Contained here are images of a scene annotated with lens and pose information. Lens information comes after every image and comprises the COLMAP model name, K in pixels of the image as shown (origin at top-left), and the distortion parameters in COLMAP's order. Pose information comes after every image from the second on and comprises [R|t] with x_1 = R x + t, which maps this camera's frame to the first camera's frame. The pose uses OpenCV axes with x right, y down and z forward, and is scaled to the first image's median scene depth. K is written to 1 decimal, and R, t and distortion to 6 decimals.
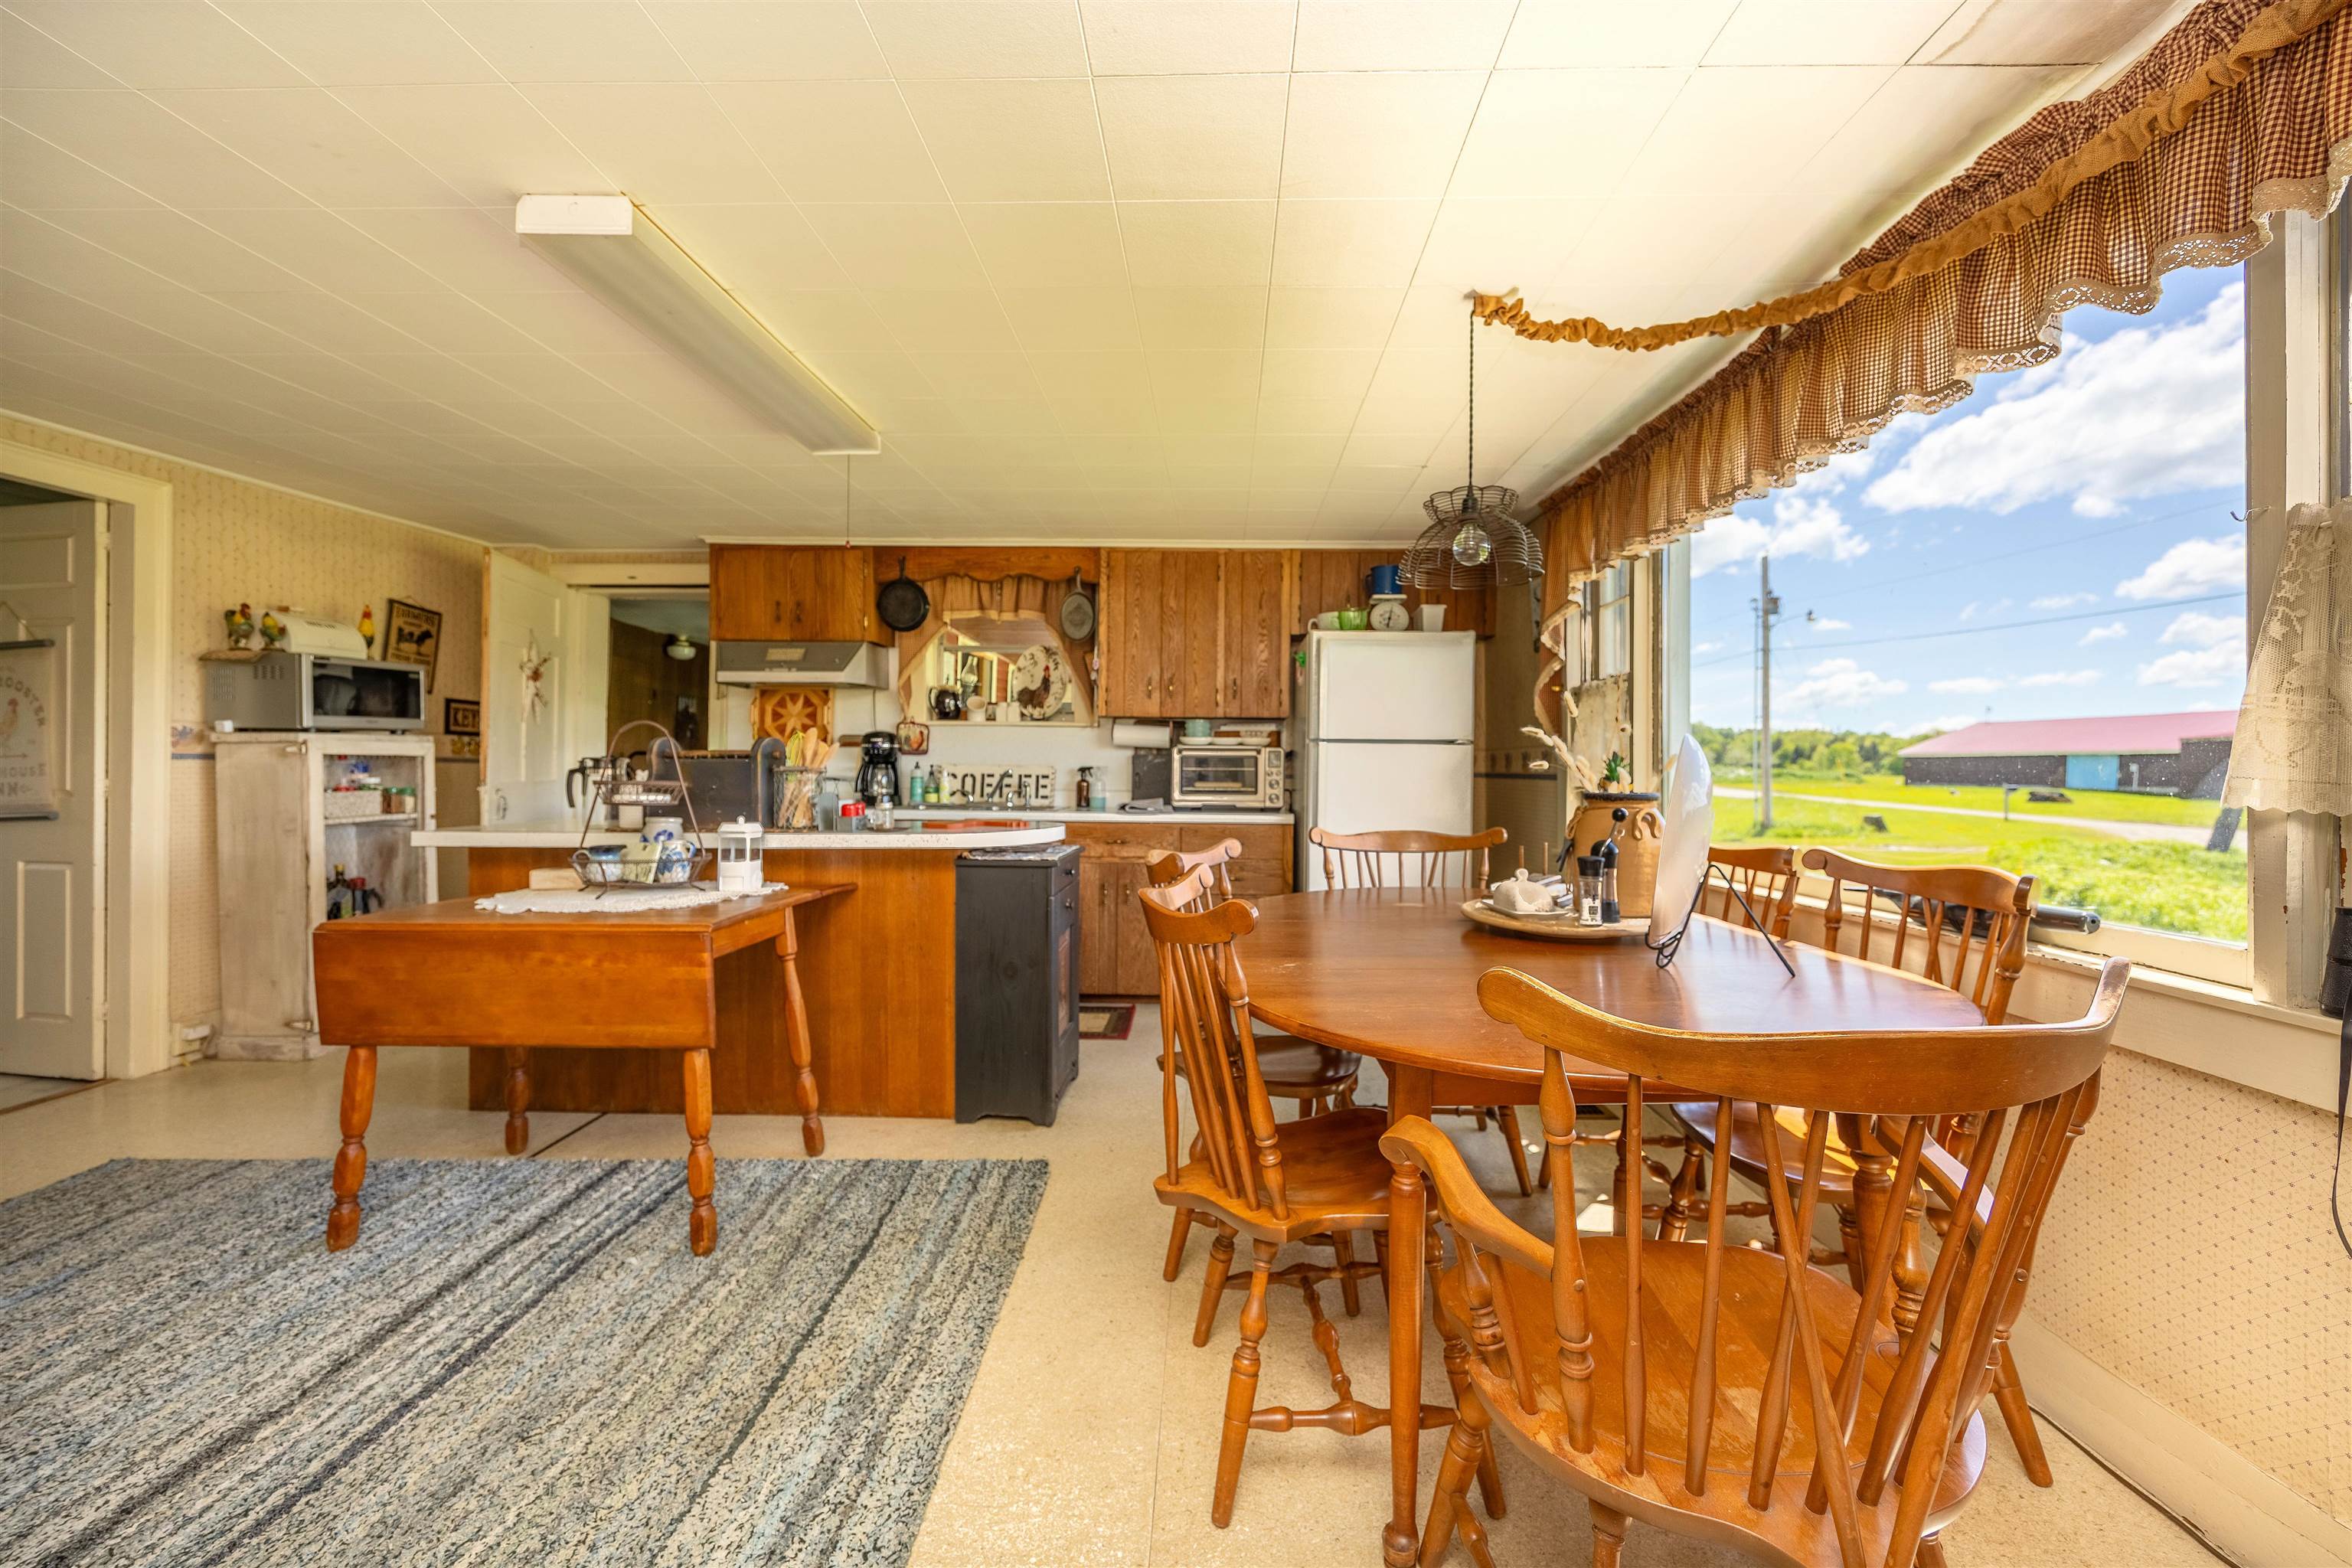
lens RADIAL K [[879.2, 0, 1206.4], [0, 879.2, 766.9], [0, 0, 1]] dist [-0.001074, -0.000134]
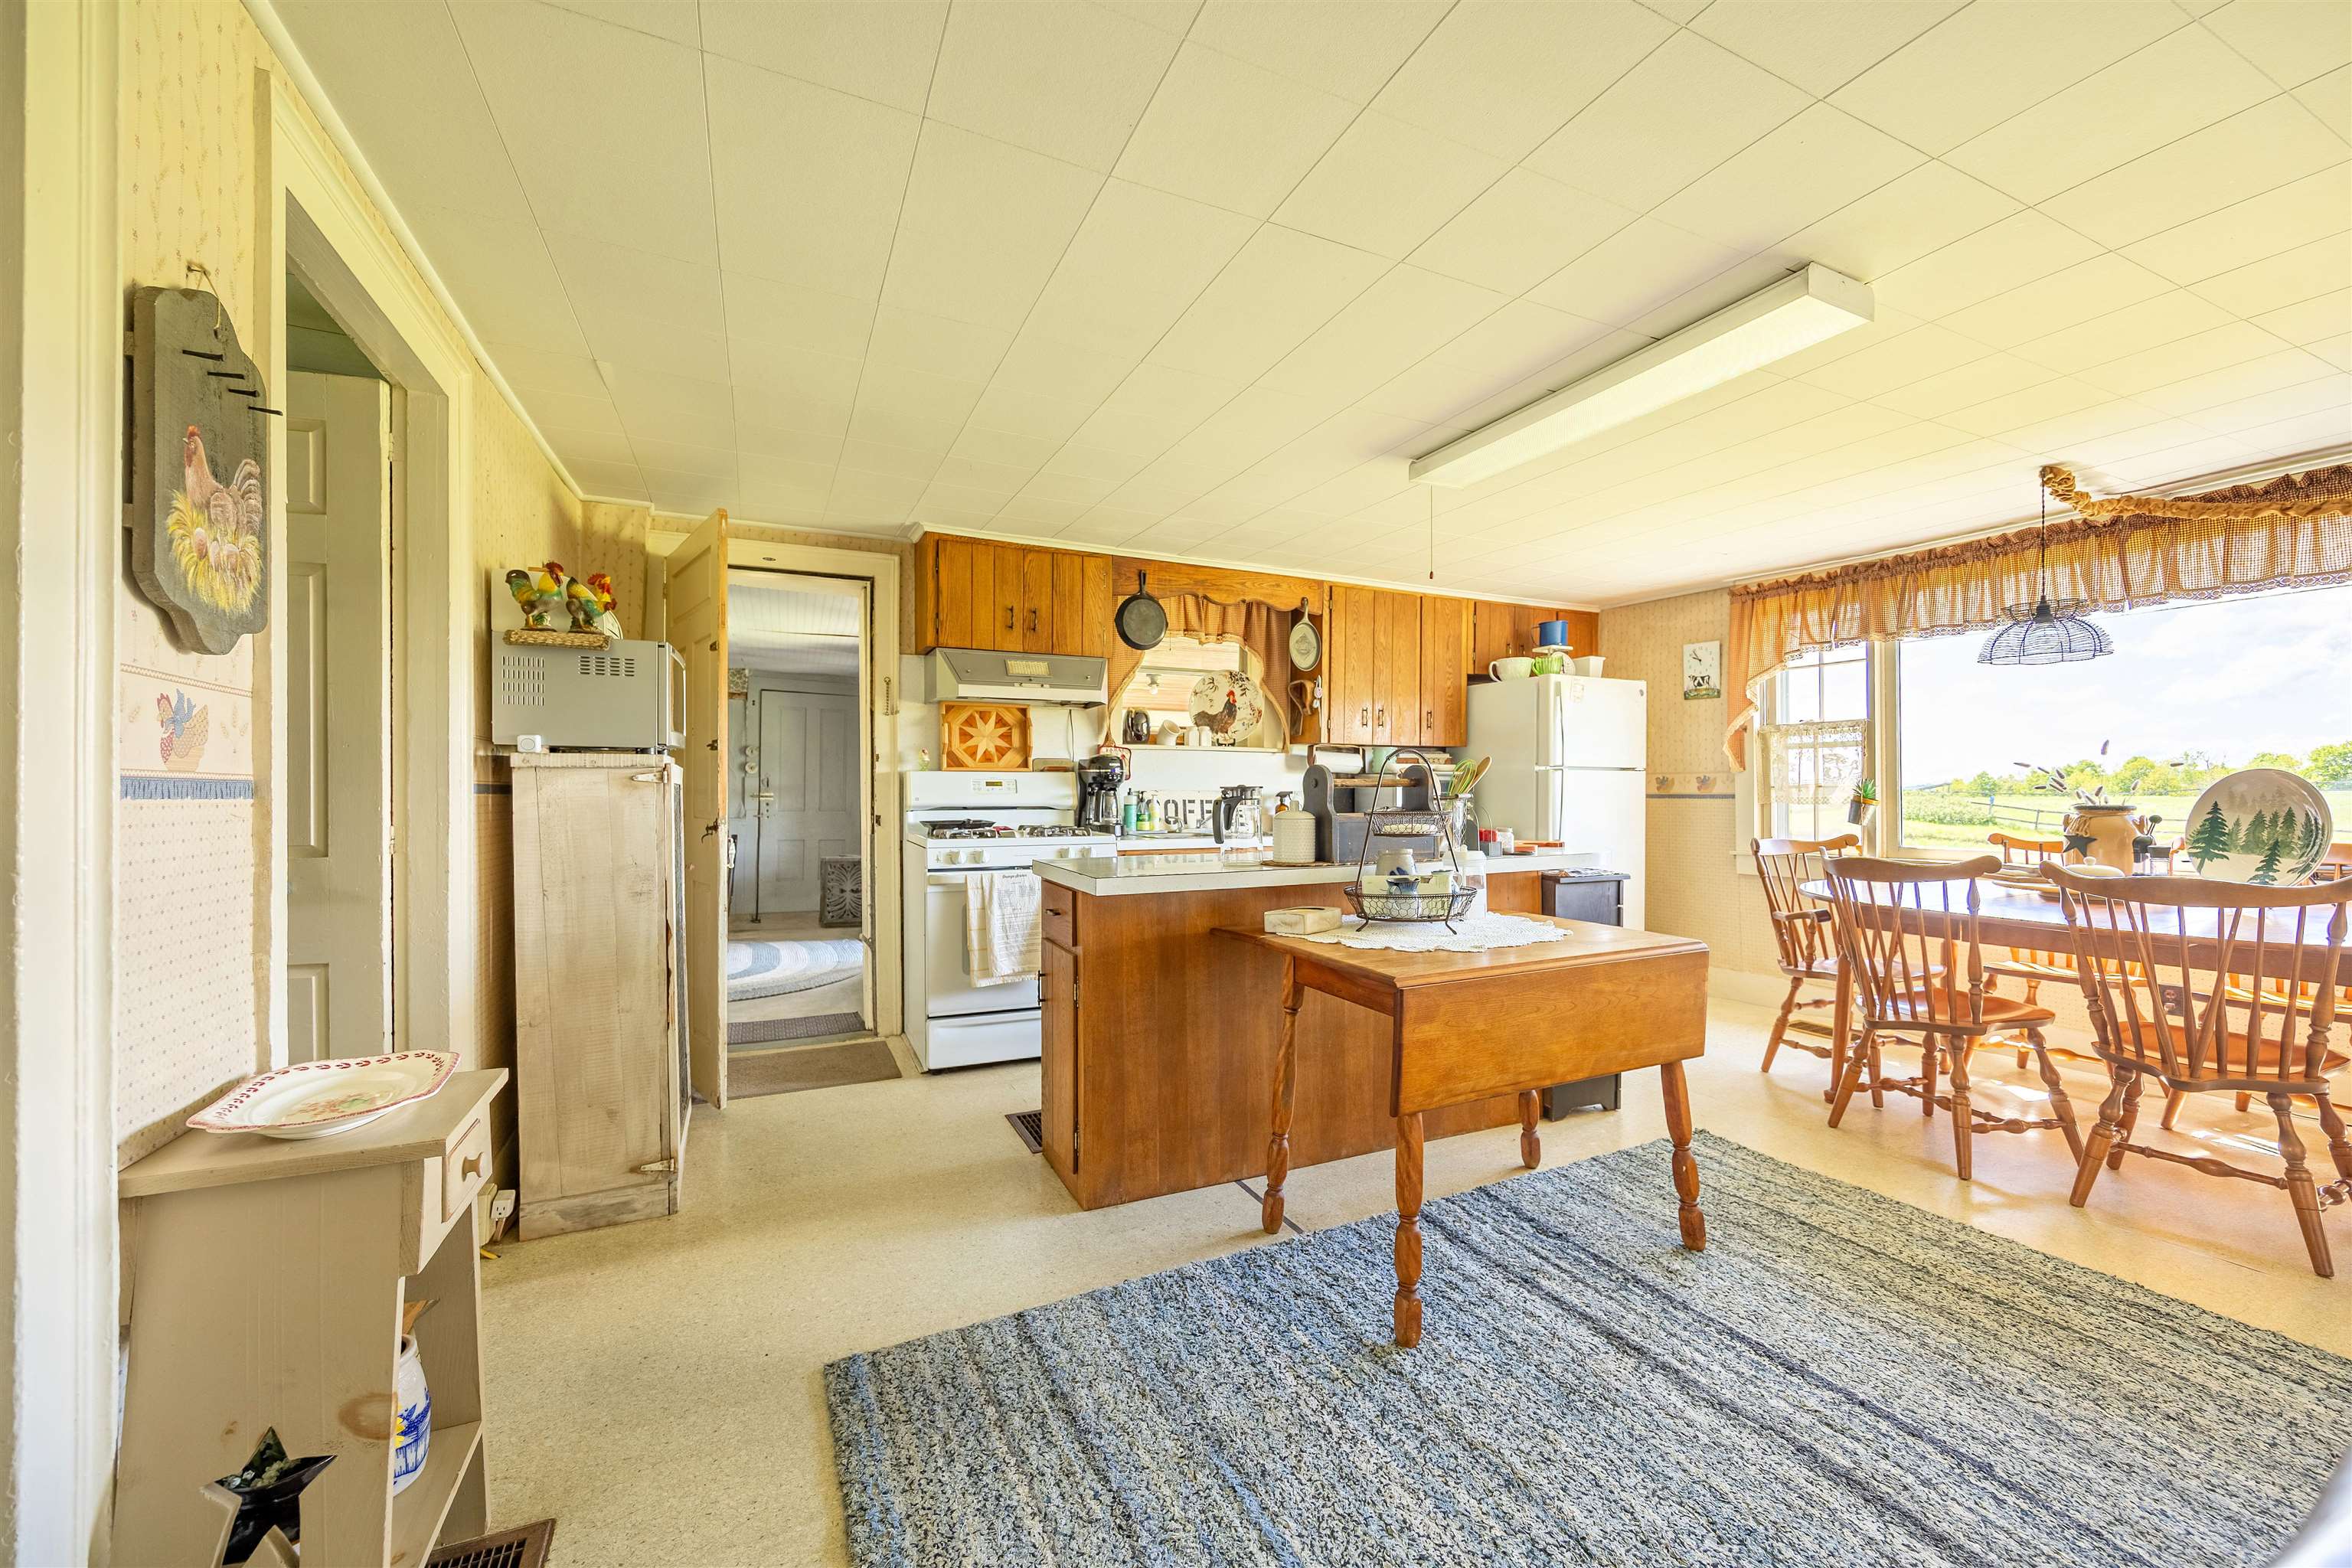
lens RADIAL K [[874.9, 0, 1183.1], [0, 874.9, 787.6], [0, 0, 1]] dist [-0.001430, -0.000198]
pose [[0.904117, -0.006978, 0.427228, -0.791961], [0.007433, 0.999972, 0.000602, -0.007540], [-0.427220, 0.002631, 0.904144, 0.149681]]
